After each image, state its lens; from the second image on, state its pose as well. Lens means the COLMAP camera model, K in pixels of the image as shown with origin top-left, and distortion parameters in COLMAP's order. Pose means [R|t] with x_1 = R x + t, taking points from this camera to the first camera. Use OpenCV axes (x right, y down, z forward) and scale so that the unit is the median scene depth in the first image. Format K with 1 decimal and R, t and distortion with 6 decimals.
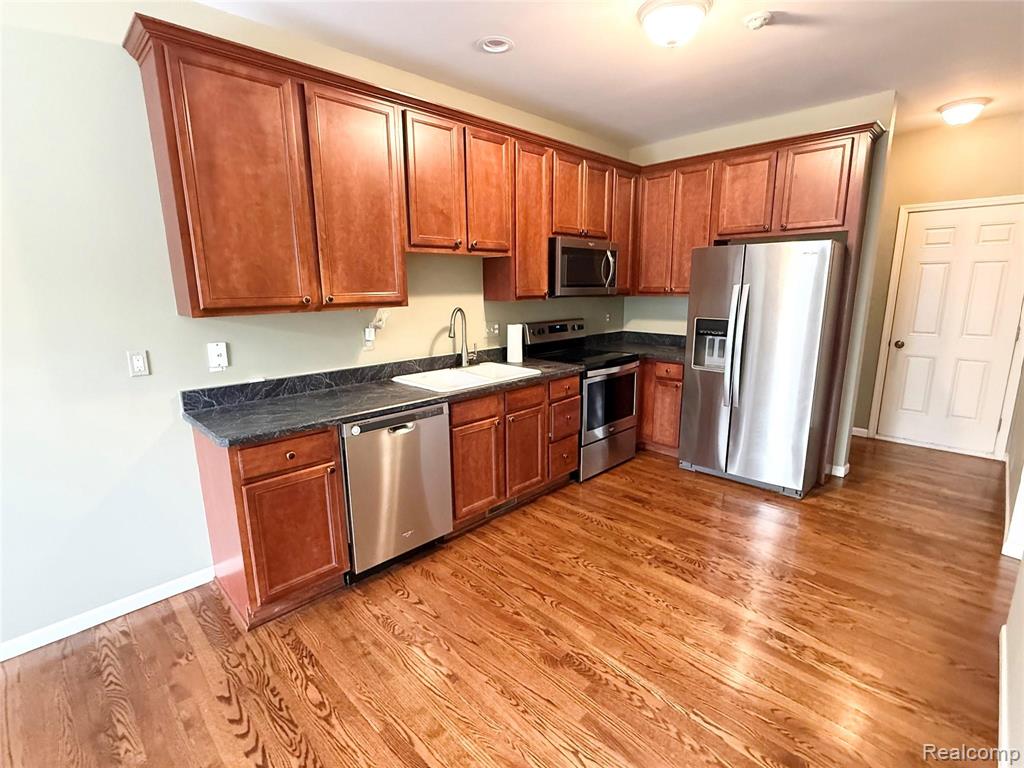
lens RADIAL K [[483.8, 0, 514.8], [0, 483.8, 384.3], [0, 0, 1]] dist [-0.001702, -0.000491]
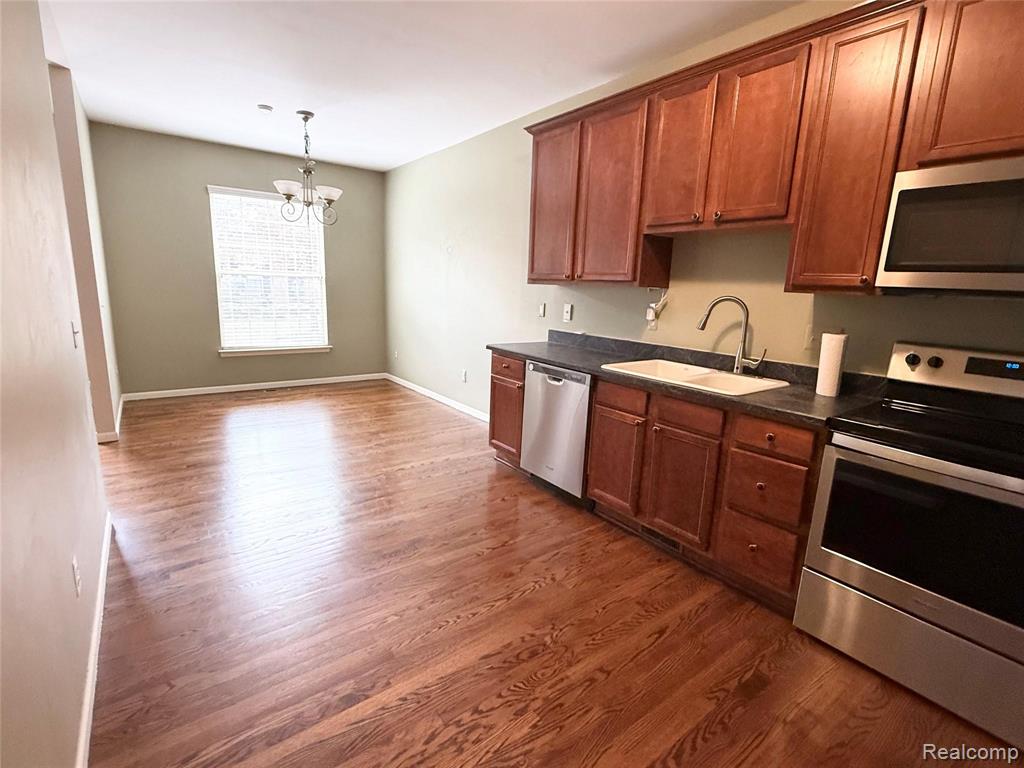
lens RADIAL K [[483.8, 0, 512.4], [0, 483.8, 384.0], [0, 0, 1]] dist [-0.001702, -0.000491]
pose [[-0.143276, 0.202559, -0.968732, 1.113142], [-0.239349, 0.942683, 0.232512, -0.182383], [0.960304, 0.265178, -0.086581, 1.137777]]
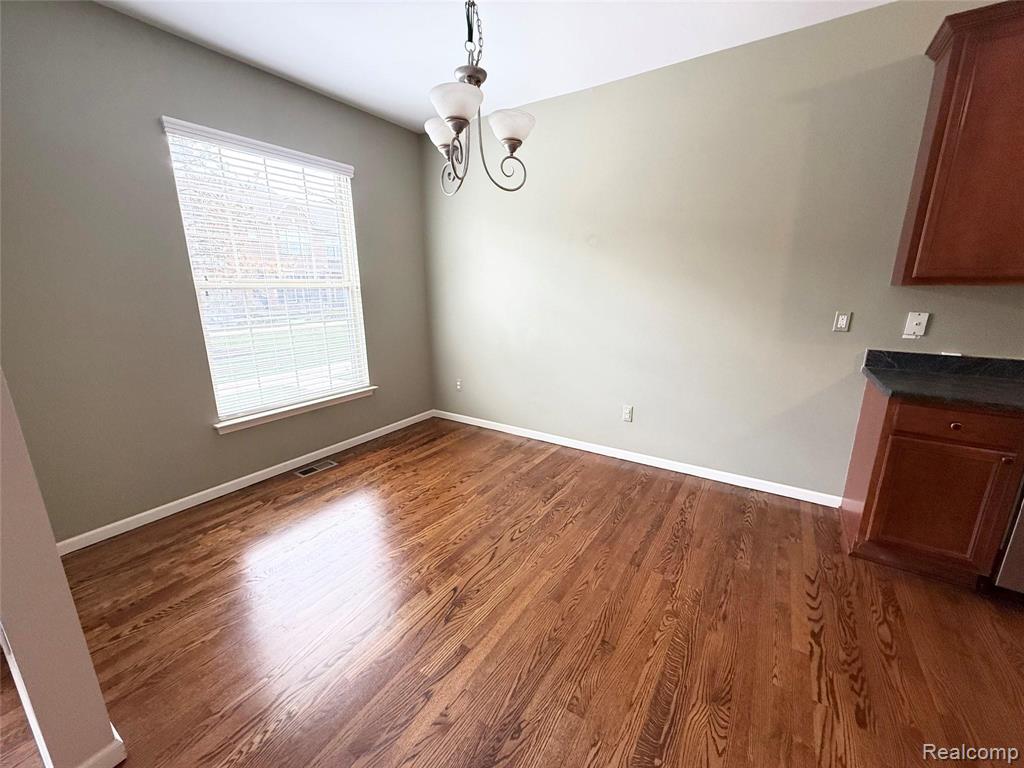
lens RADIAL K [[408.2, 0, 511.7], [0, 408.2, 384.5], [0, 0, 1]] dist [0.000341, 0.000106]
pose [[0.201027, 0.244165, -0.948668, 0.124592], [-0.200490, 0.958193, 0.204132, 0.072888], [0.958849, 0.149162, 0.241575, -0.090617]]
